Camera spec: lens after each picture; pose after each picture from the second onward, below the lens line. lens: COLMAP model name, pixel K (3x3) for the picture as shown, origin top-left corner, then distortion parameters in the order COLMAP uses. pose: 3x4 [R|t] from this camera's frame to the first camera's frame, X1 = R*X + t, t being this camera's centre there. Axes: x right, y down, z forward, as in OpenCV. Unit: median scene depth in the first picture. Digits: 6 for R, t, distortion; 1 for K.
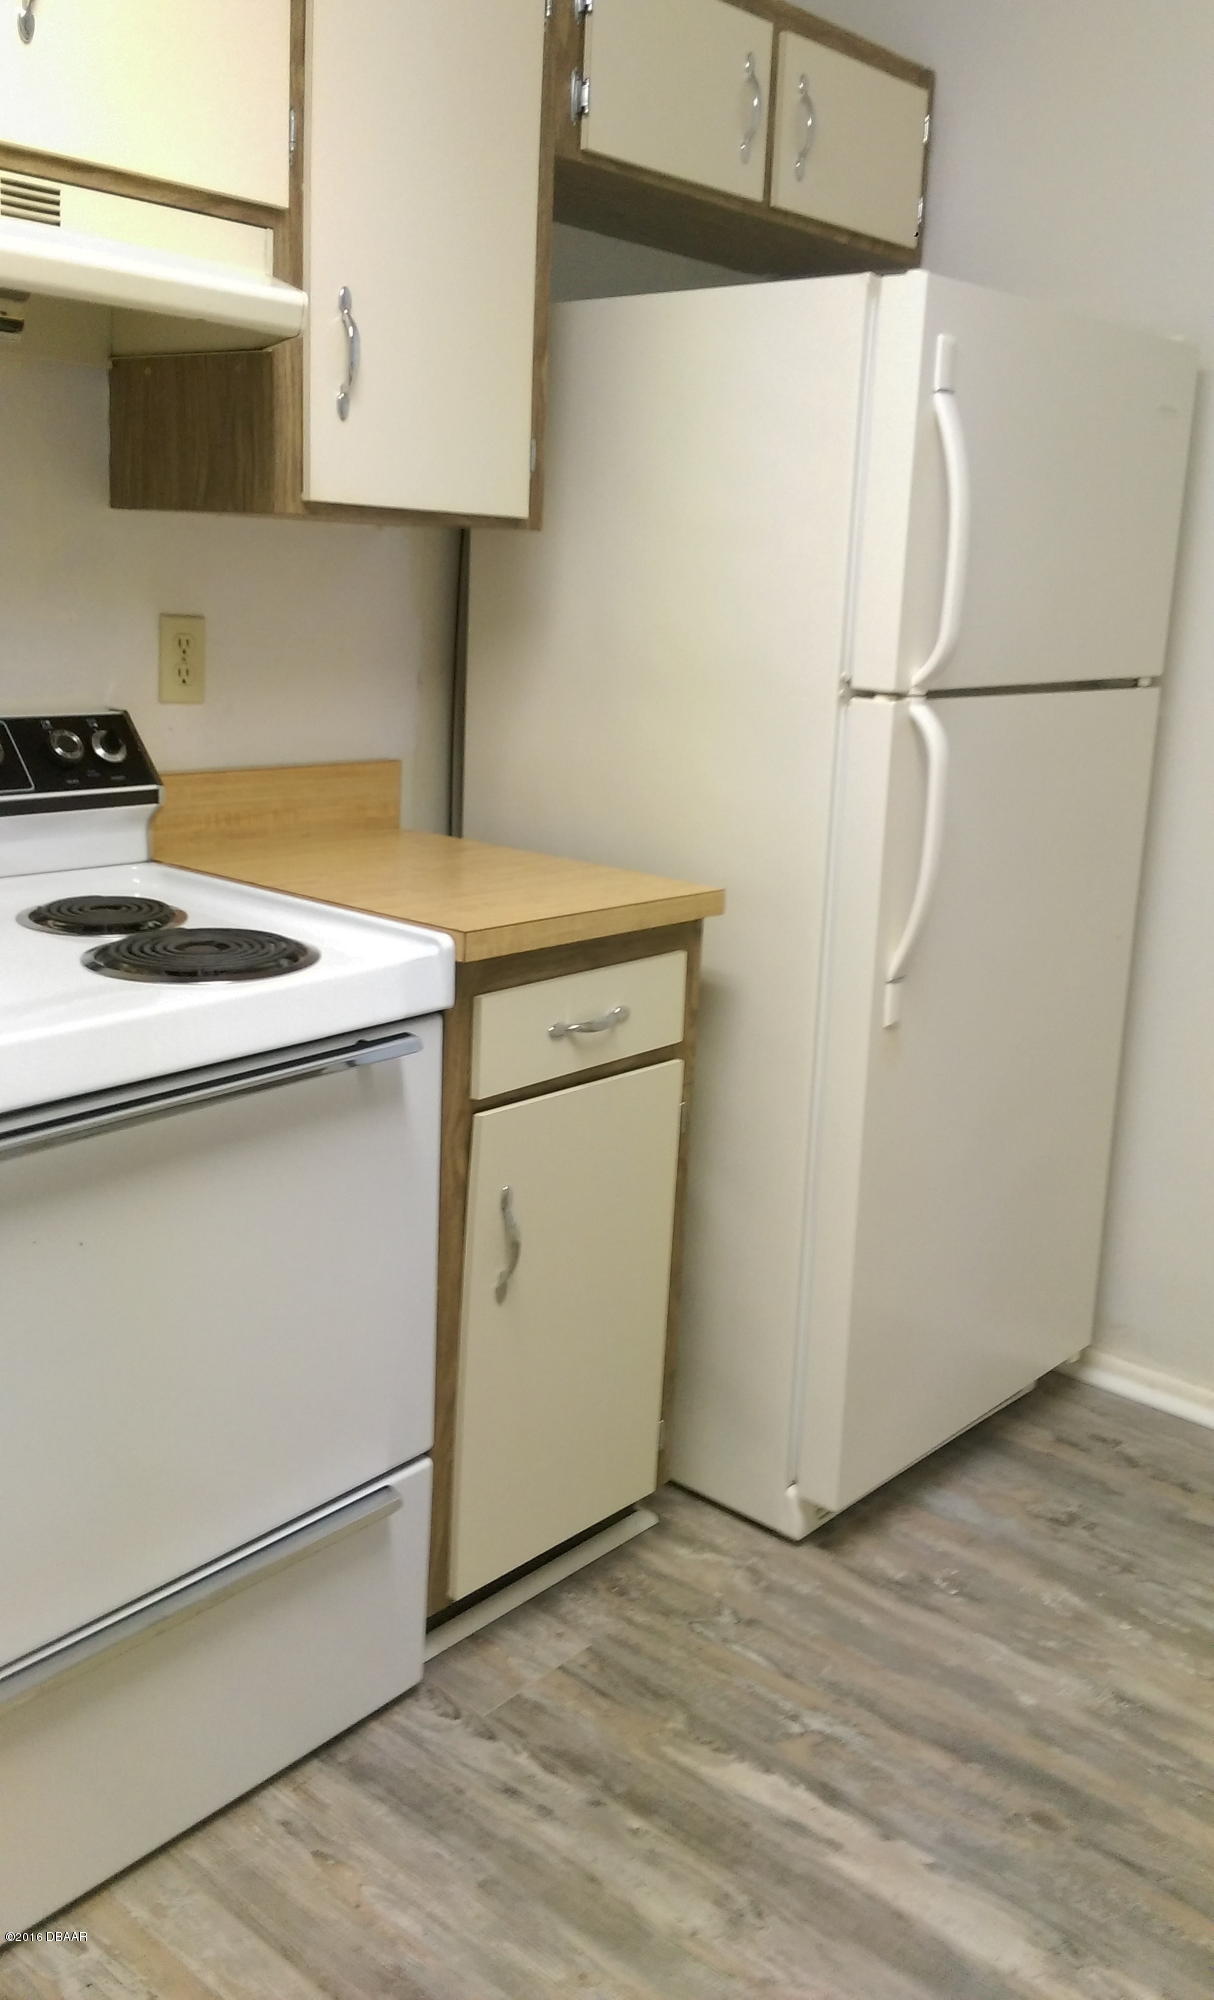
lens RADIAL K [[1733.1, 0, 605.8], [0, 1733.1, 927.4], [0, 0, 1]] dist [0.096157, -0.146511]
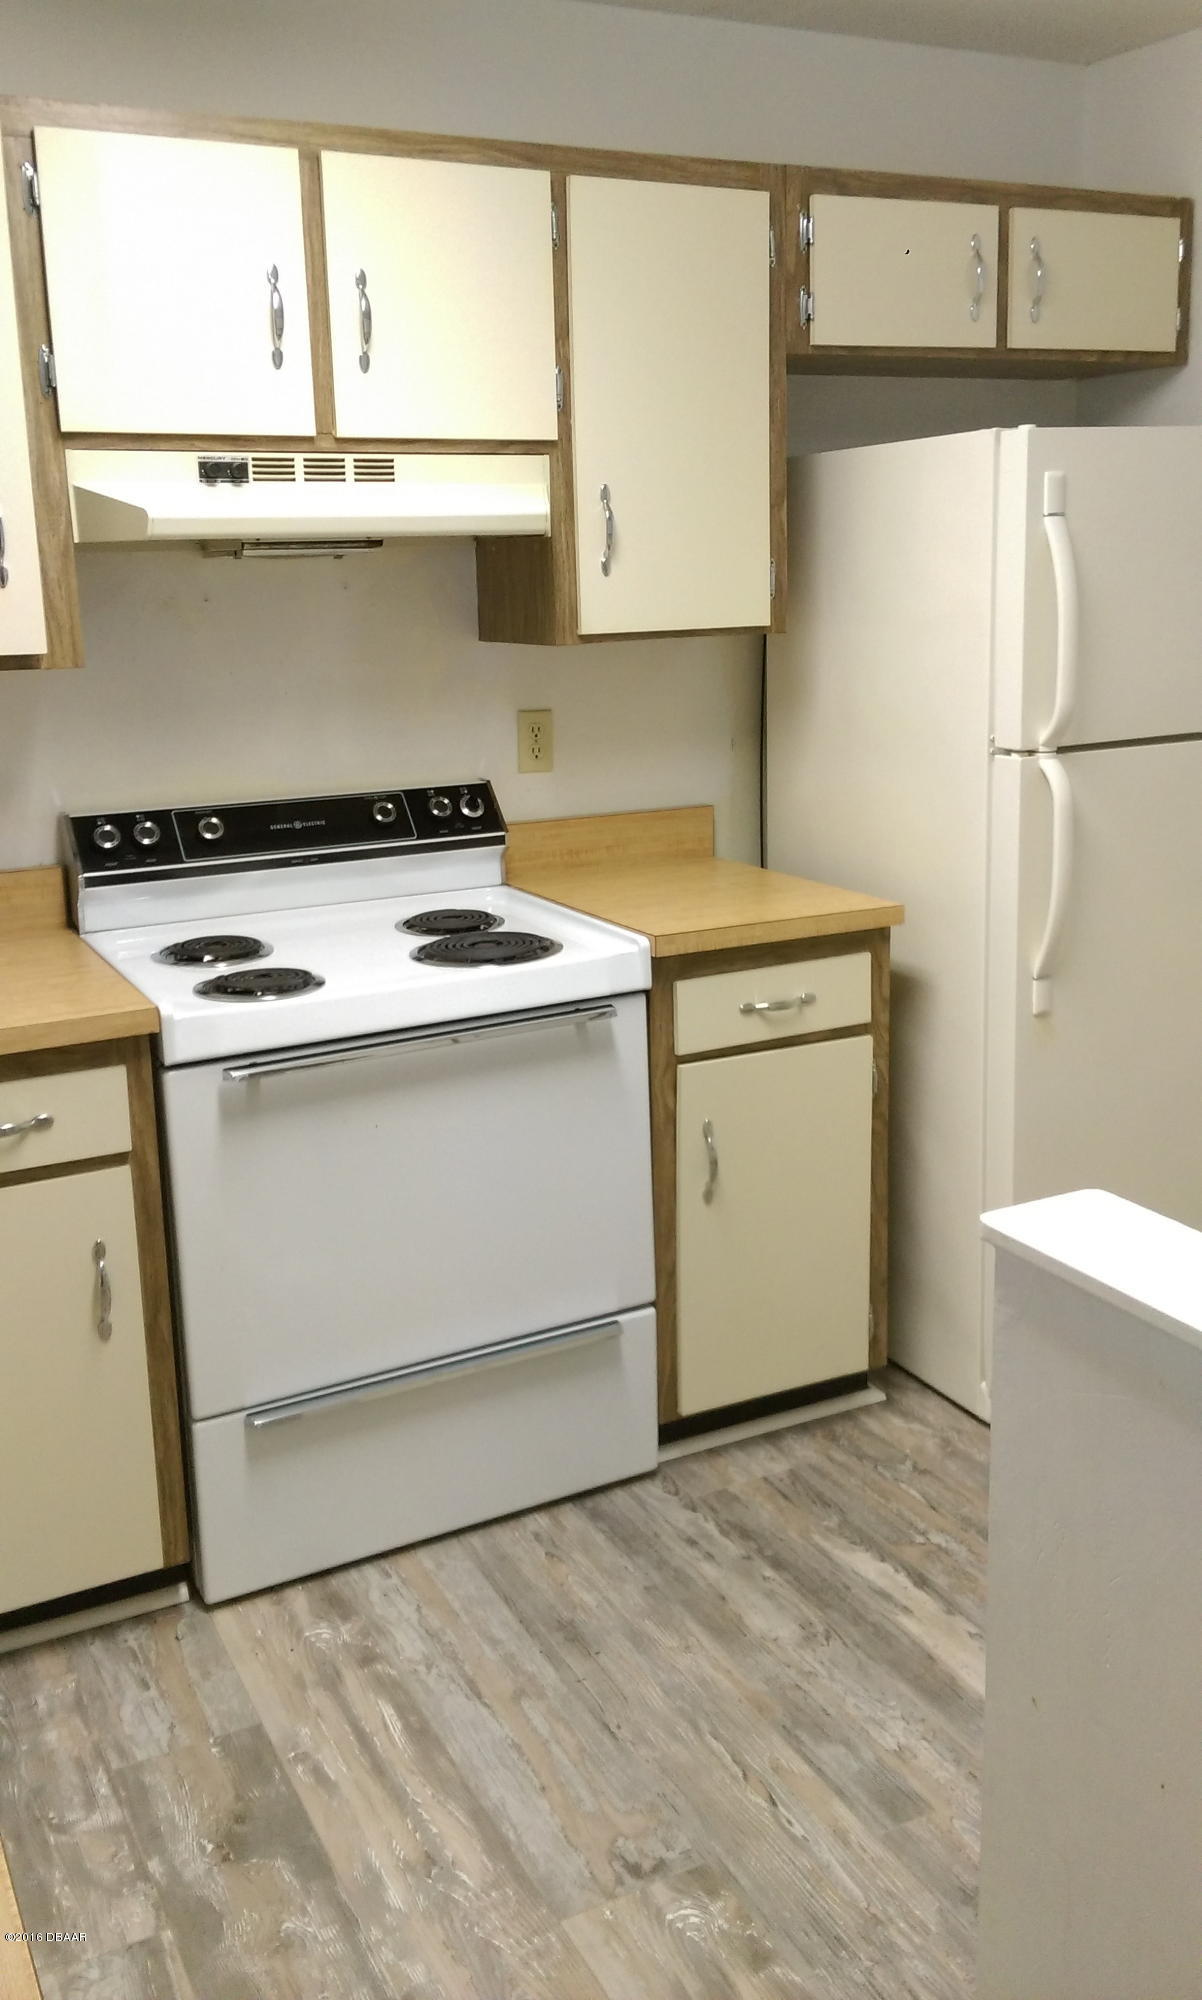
lens RADIAL K [[1708.2, 0, 600.2], [0, 1708.2, 940.2], [0, 0, 1]] dist [0.089264, -0.142418]
pose [[0.925044, 0.009503, -0.379742, 0.374061], [-0.007986, 0.999953, 0.005568, -0.000816], [0.379777, -0.002118, 0.925076, -0.291879]]
